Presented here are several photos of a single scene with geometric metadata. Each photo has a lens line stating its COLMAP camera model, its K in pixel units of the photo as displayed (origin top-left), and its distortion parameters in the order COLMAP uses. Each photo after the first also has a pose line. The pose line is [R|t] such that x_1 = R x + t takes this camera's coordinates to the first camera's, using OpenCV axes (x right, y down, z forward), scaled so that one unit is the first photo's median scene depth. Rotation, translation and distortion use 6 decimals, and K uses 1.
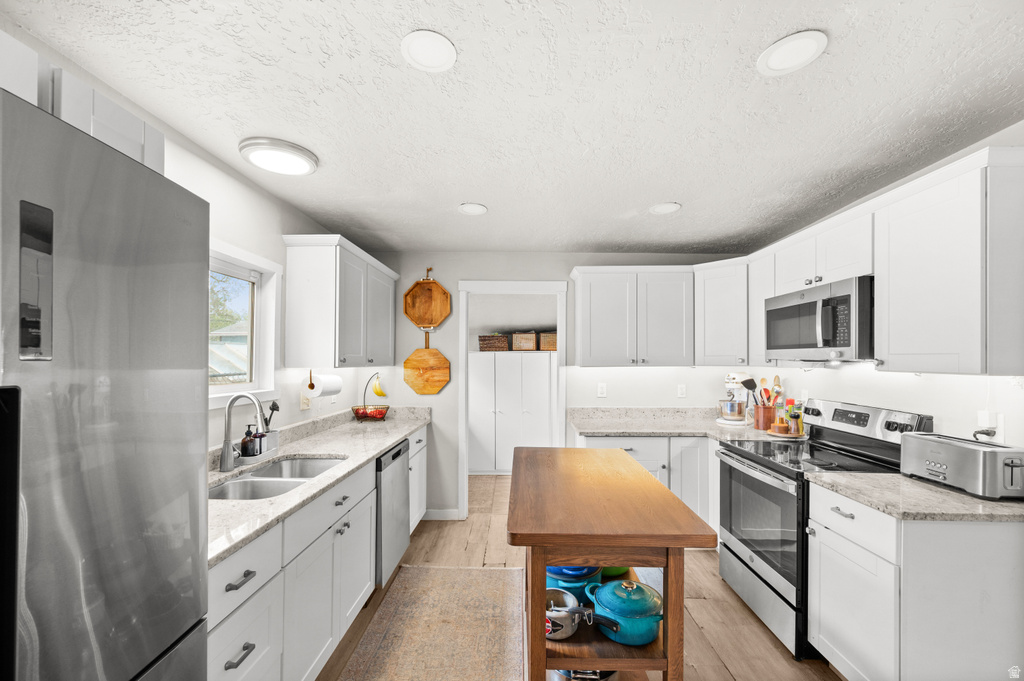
lens RADIAL K [[407.0, 0, 511.0], [0, 407.0, 357.5], [0, 0, 1]] dist [-0.000936, -0.000054]
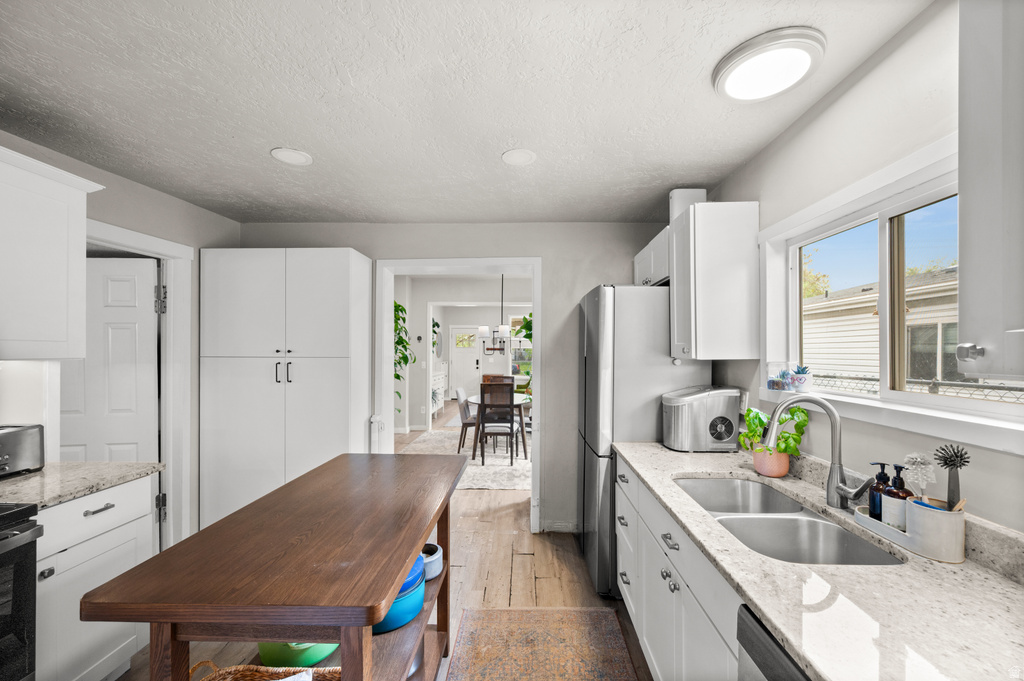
lens RADIAL K [[401.9, 0, 512.9], [0, 401.9, 354.0], [0, 0, 1]] dist [-0.000765, 0.000182]
pose [[-0.999944, -0.004313, 0.009635, -0.071899], [-0.004341, 0.999986, -0.002963, 0.009583], [-0.009622, -0.003004, -0.999949, 0.900178]]
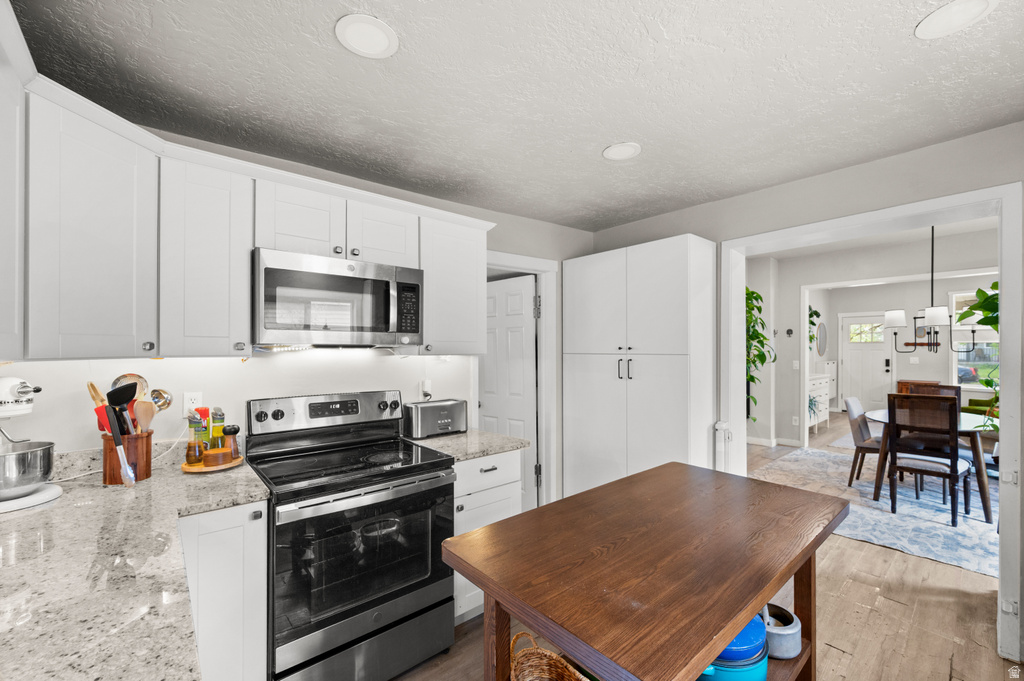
lens RADIAL K [[413.6, 0, 516.2], [0, 413.6, 349.2], [0, 0, 1]] dist [-0.001435, 0.000336]
pose [[-0.671945, -0.000548, 0.740601, -0.081025], [-0.005243, 0.999978, -0.004017, 0.010045], [-0.740582, -0.006582, -0.671933, 0.843410]]
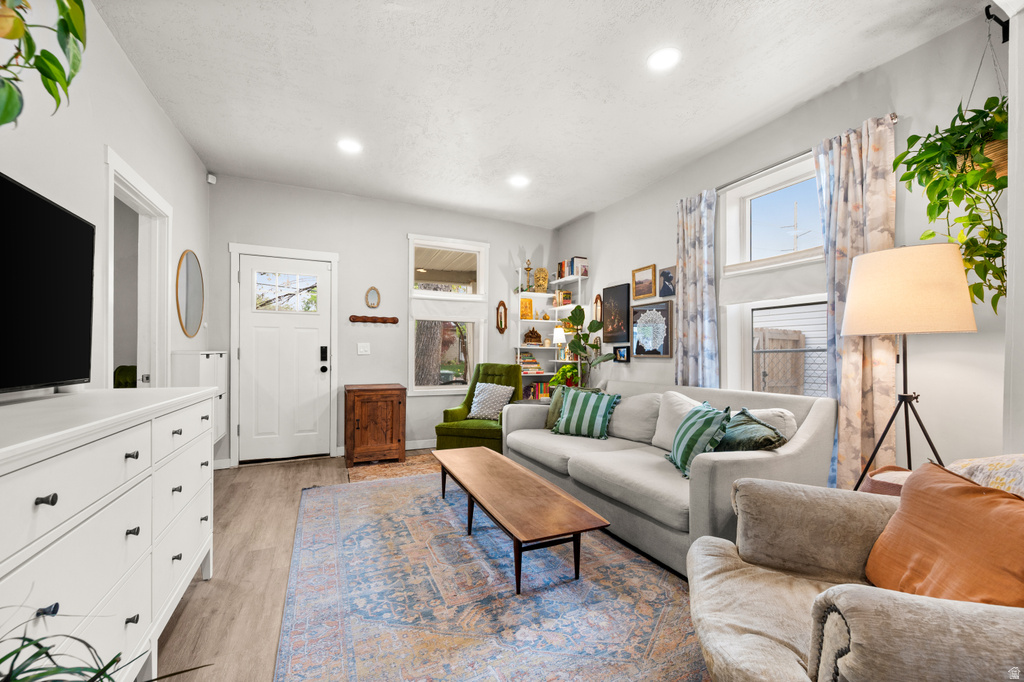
lens RADIAL K [[407.0, 0, 511.0], [0, 407.0, 358.0], [0, 0, 1]] dist [-0.000936, -0.000054]
pose [[-0.897358, 0.004615, -0.441278, 0.278776], [0.002384, 0.999981, 0.005610, 0.075146], [0.441296, 0.003982, -0.897353, -1.019631]]
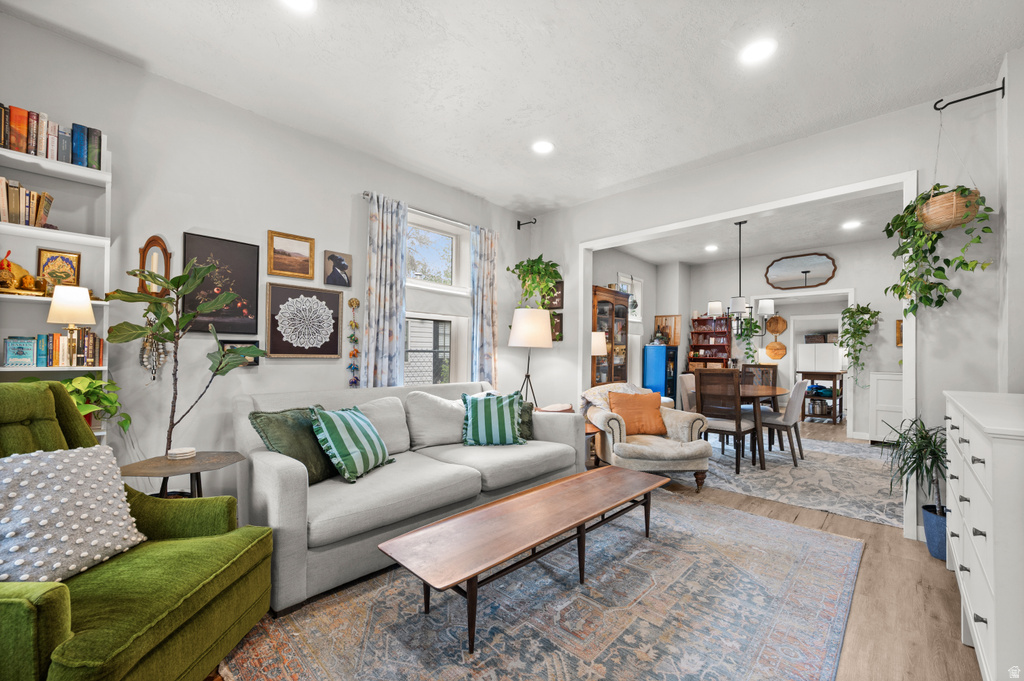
lens RADIAL K [[413.6, 0, 516.2], [0, 413.6, 349.2], [0, 0, 1]] dist [-0.001435, 0.000336]
pose [[0.742583, -0.003041, -0.669747, 0.350440], [-0.006279, 0.999914, -0.011502, 0.069917], [0.669724, 0.012747, 0.742500, -2.189190]]
